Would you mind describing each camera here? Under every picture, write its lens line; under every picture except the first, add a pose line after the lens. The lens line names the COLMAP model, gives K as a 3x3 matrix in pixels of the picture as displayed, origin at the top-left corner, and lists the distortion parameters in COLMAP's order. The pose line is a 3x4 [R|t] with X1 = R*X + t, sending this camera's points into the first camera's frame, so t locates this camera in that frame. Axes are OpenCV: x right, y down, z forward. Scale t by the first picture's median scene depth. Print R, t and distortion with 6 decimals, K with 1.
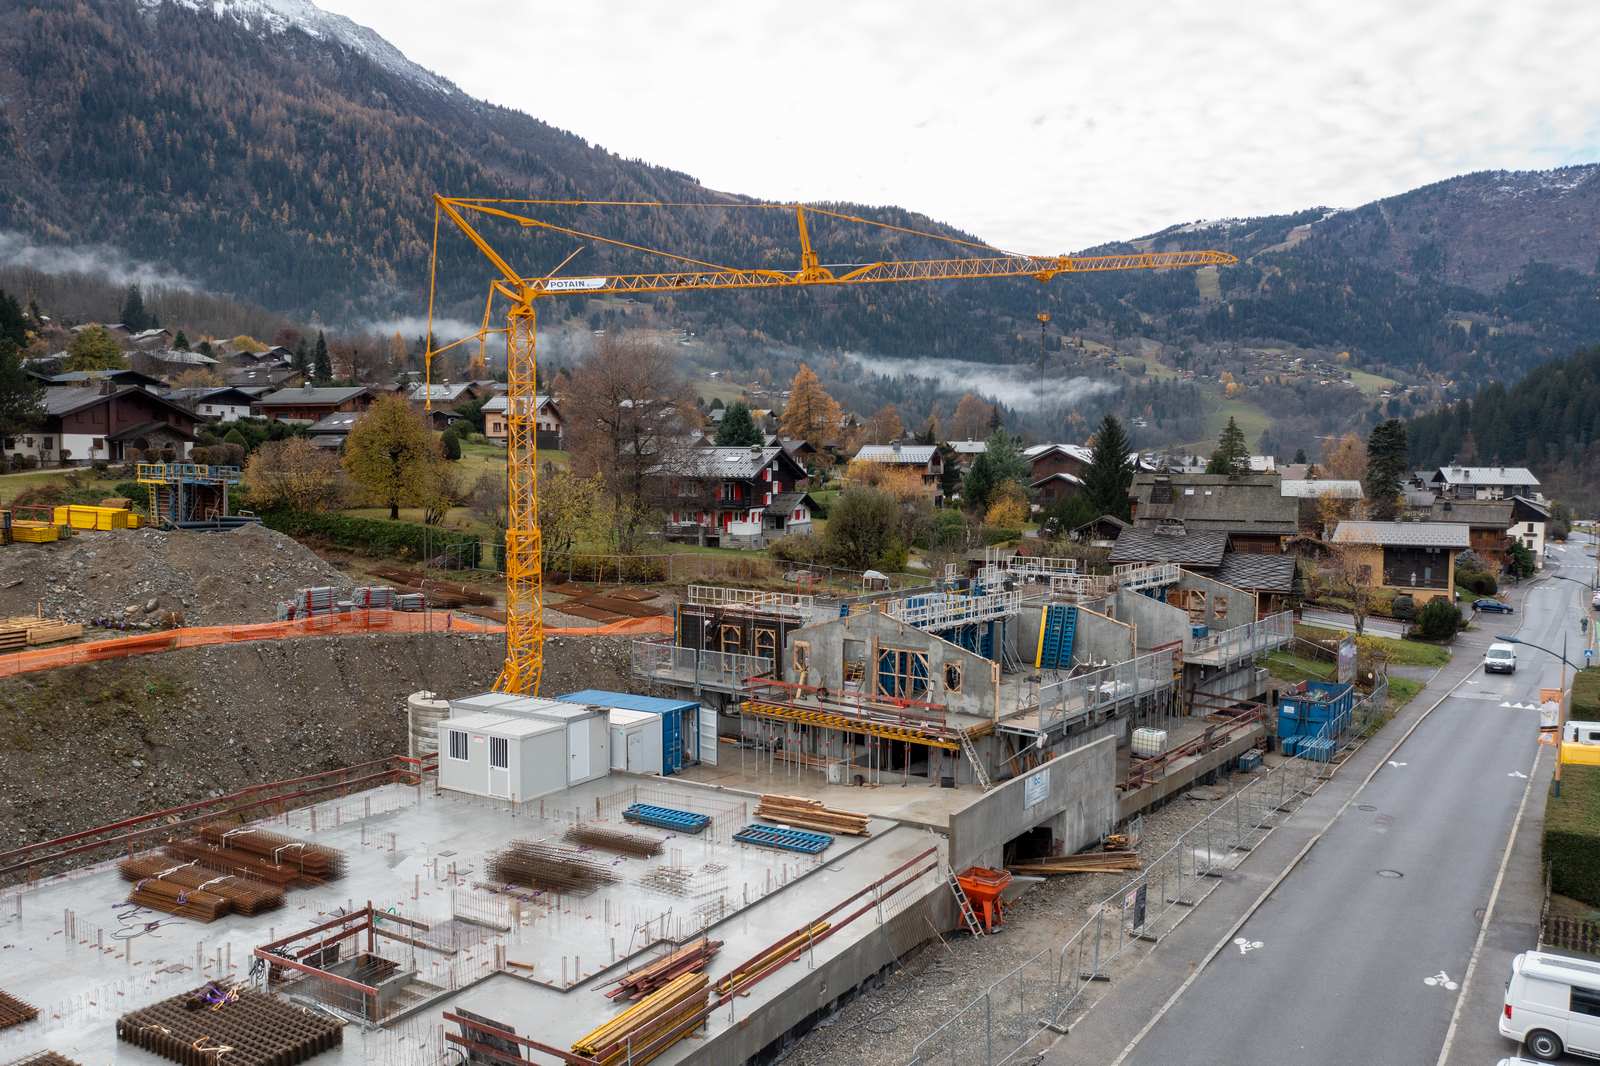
lens RADIAL K [[1254.8, 0, 800.0], [0, 1254.8, 533.0], [0, 0, 1]] dist [-0.028751, 0.011432]
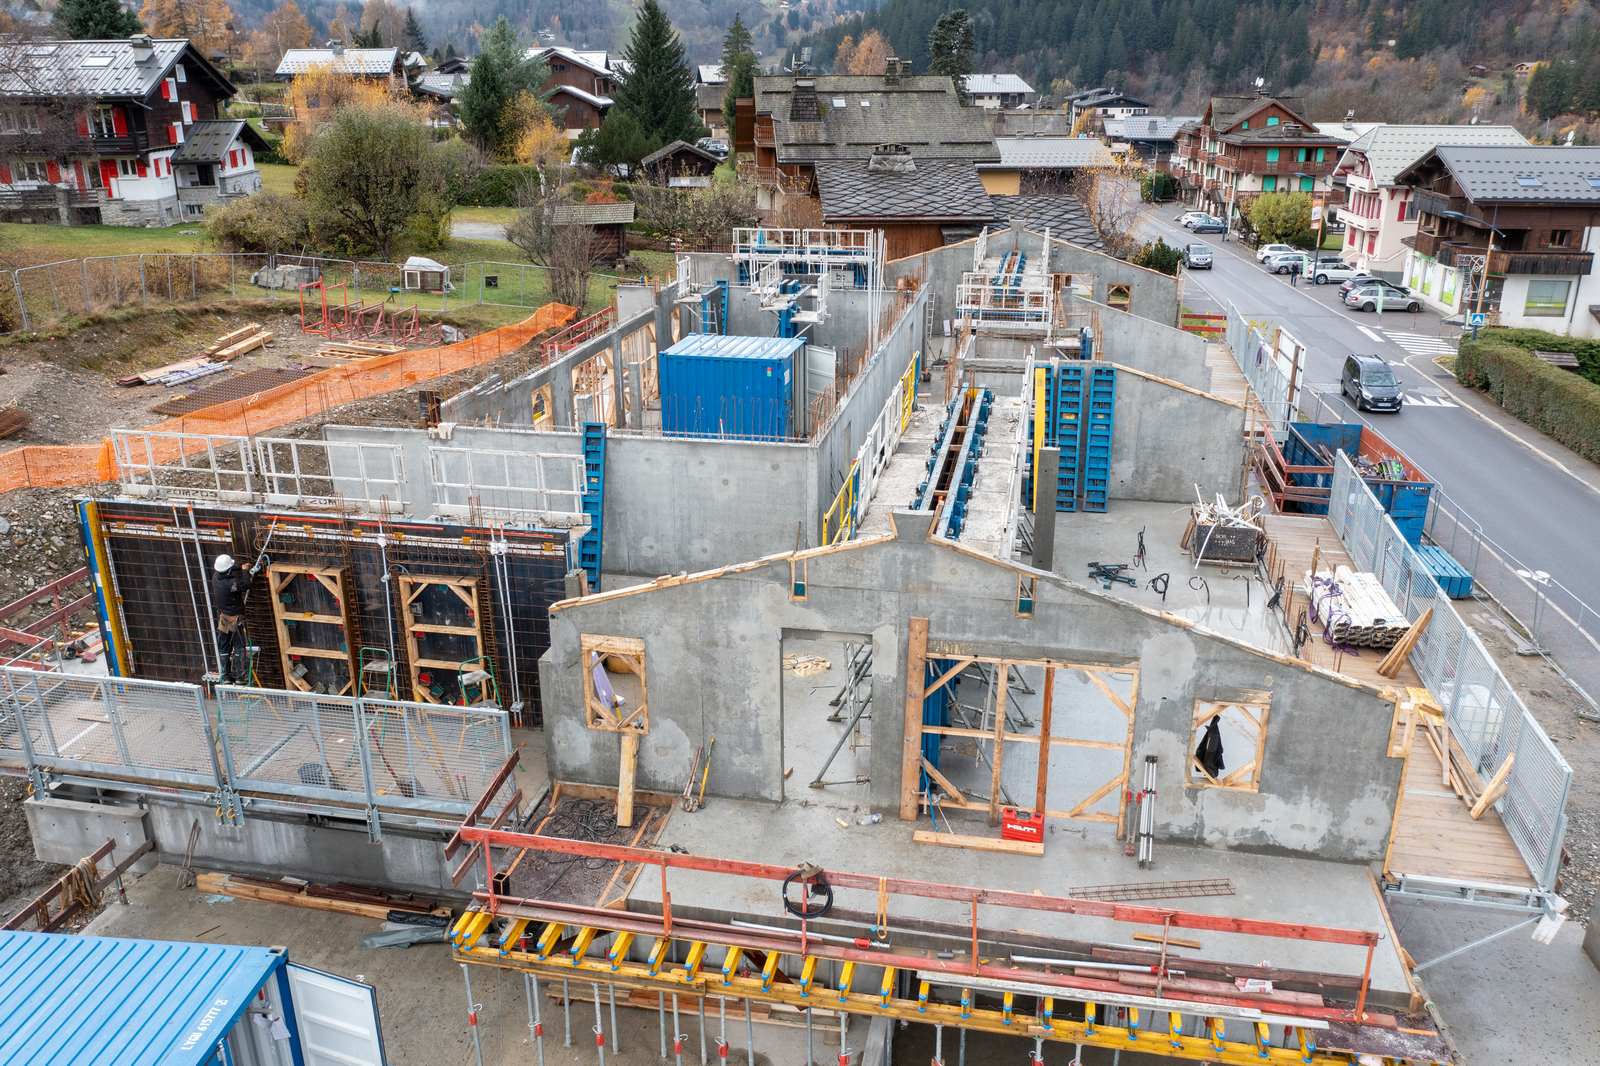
lens RADIAL K [[1254.8, 0, 800.0], [0, 1254.8, 533.0], [0, 0, 1]] dist [-0.028751, 0.011432]
pose [[0.897391, -0.161525, 0.410608, -0.032957], [0.037110, 0.954918, 0.294543, -0.009261], [-0.439673, -0.249082, 0.862929, 0.322680]]
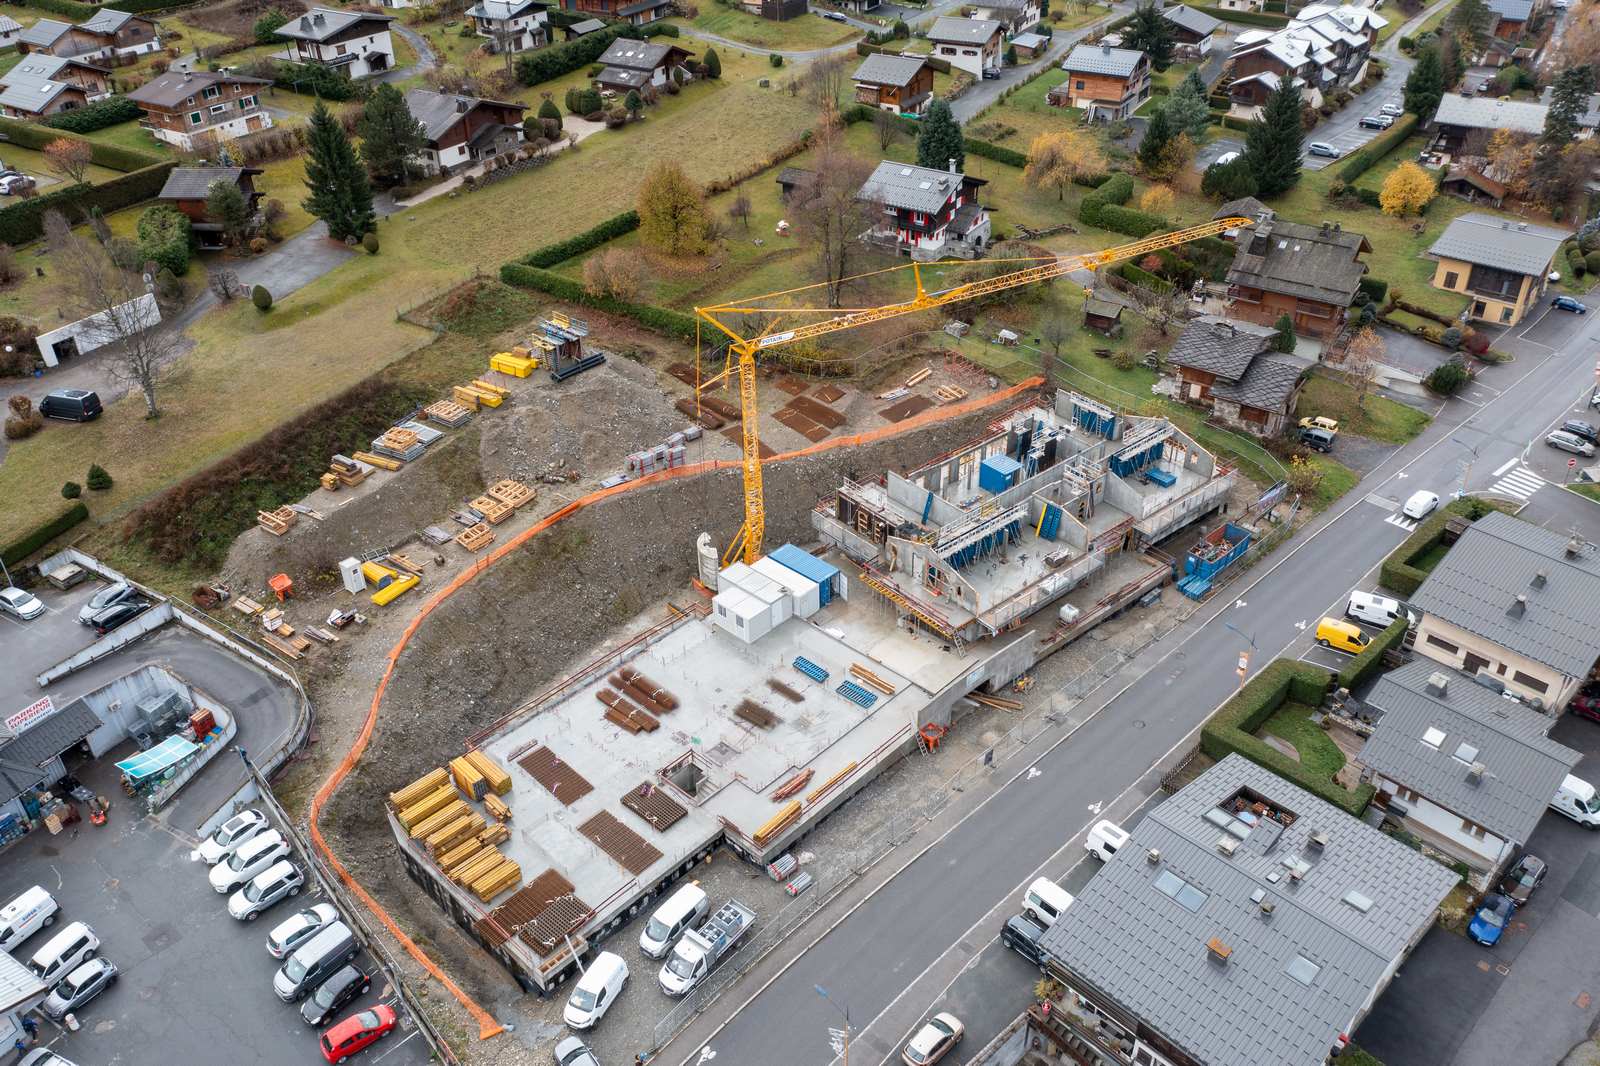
lens RADIAL K [[1254.8, 0, 800.0], [0, 1254.8, 533.0], [0, 0, 1]] dist [-0.028751, 0.011432]
pose [[0.976818, 0.097000, -0.190834, 0.098815], [0.012868, 0.863230, 0.504646, -0.393308], [0.213684, -0.495403, 0.841971, -0.278490]]
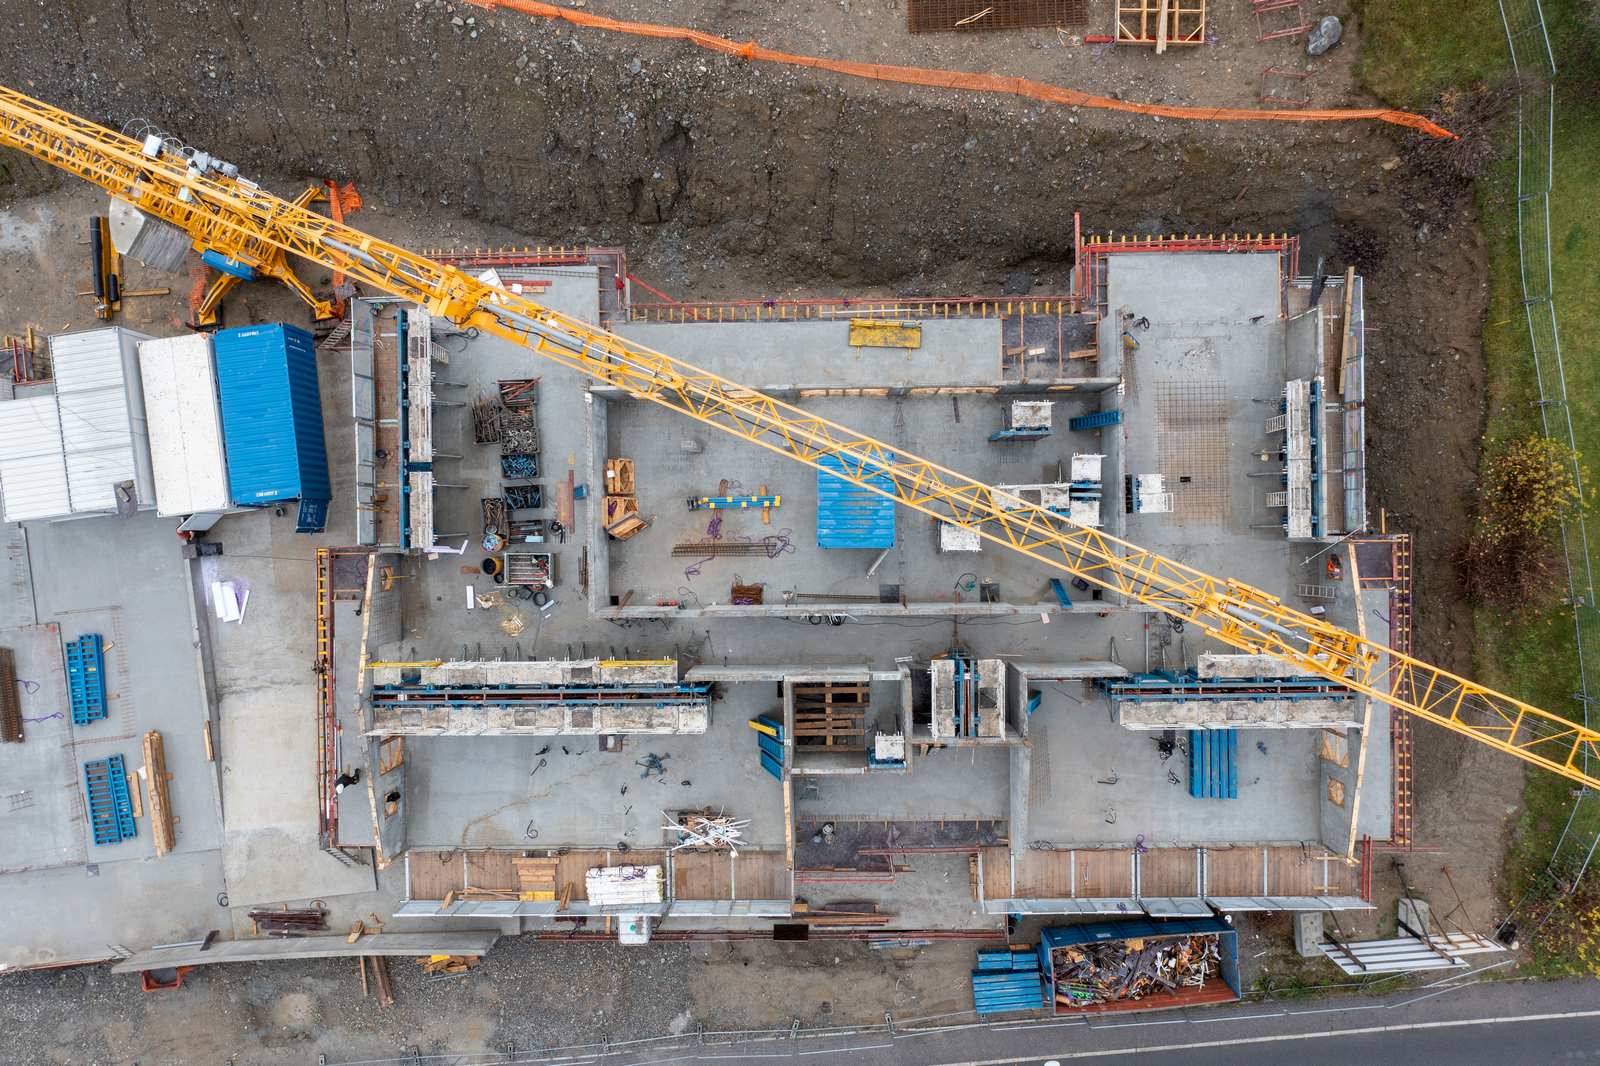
lens RADIAL K [[1254.8, 0, 800.0], [0, 1254.8, 533.0], [0, 0, 1]] dist [-0.028751, 0.011432]
pose [[0.618568, 0.785588, -0.015002, 0.065697], [-0.010911, 0.027680, 0.999557, -0.294458], [0.785656, -0.618130, 0.025694, 0.528269]]
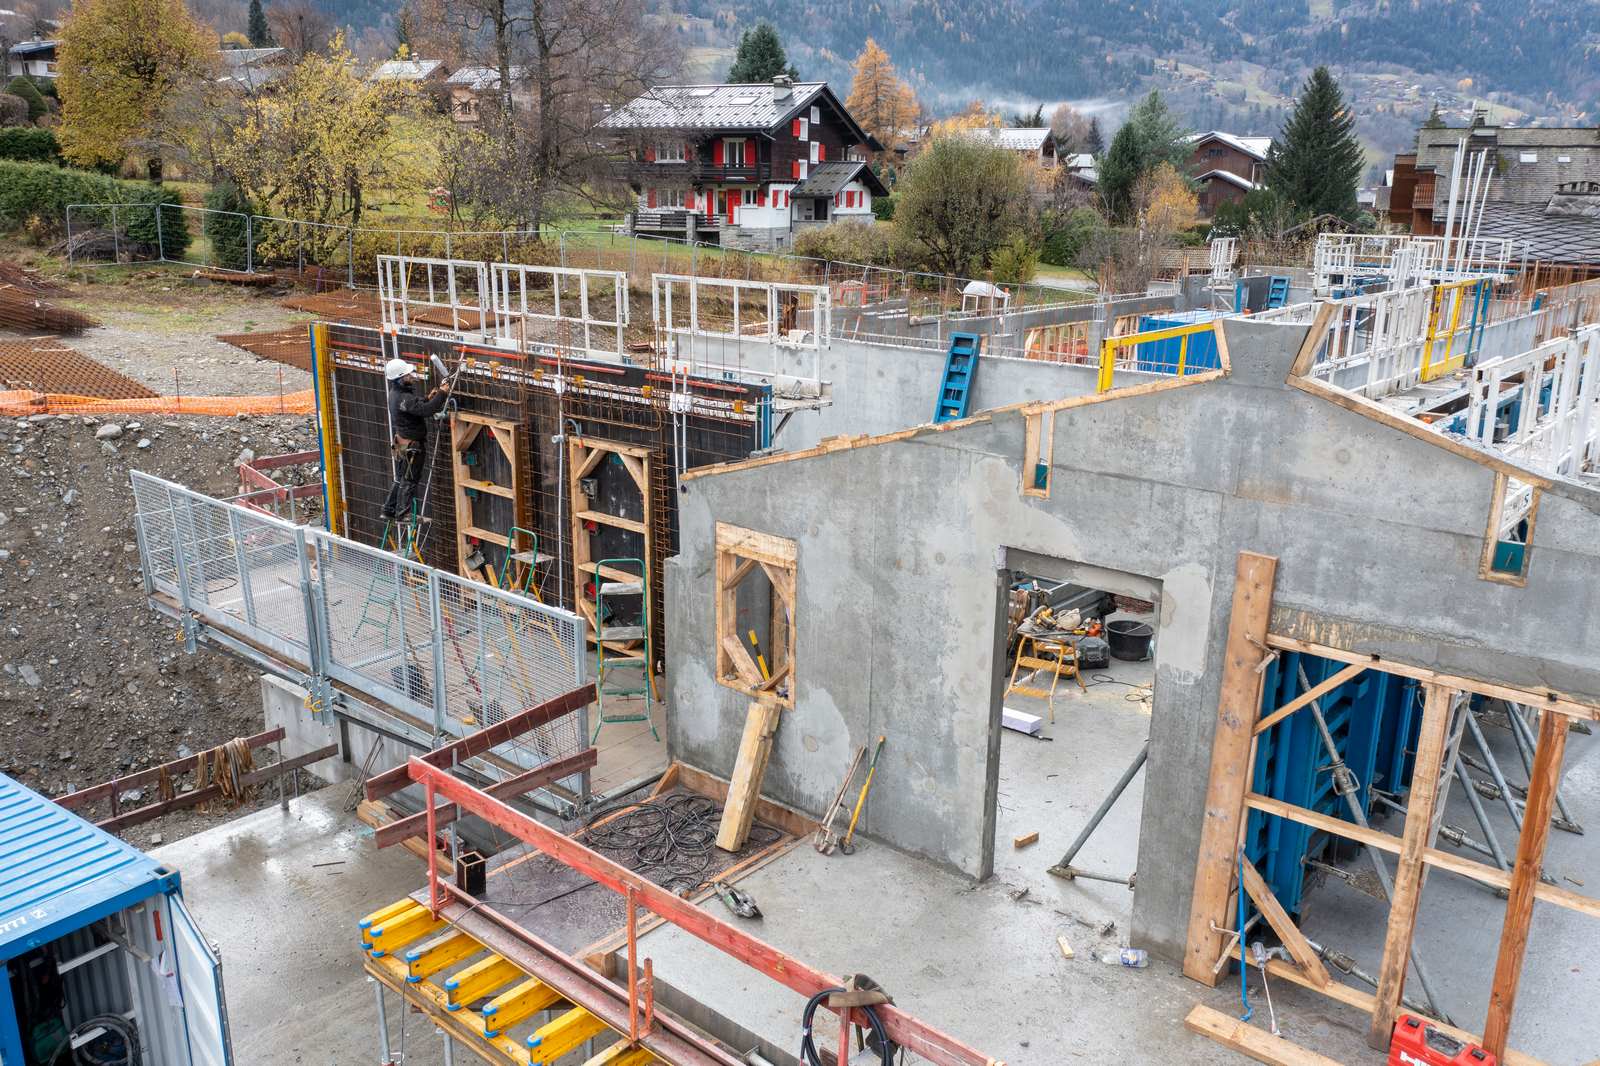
lens RADIAL K [[1254.8, 0, 800.0], [0, 1254.8, 533.0], [0, 0, 1]] dist [-0.028751, 0.011432]
pose [[0.998573, 0.019820, -0.049589, 0.007373], [-0.009368, 0.979191, 0.202726, 0.022109], [0.052576, -0.201972, 0.977979, 0.362865]]
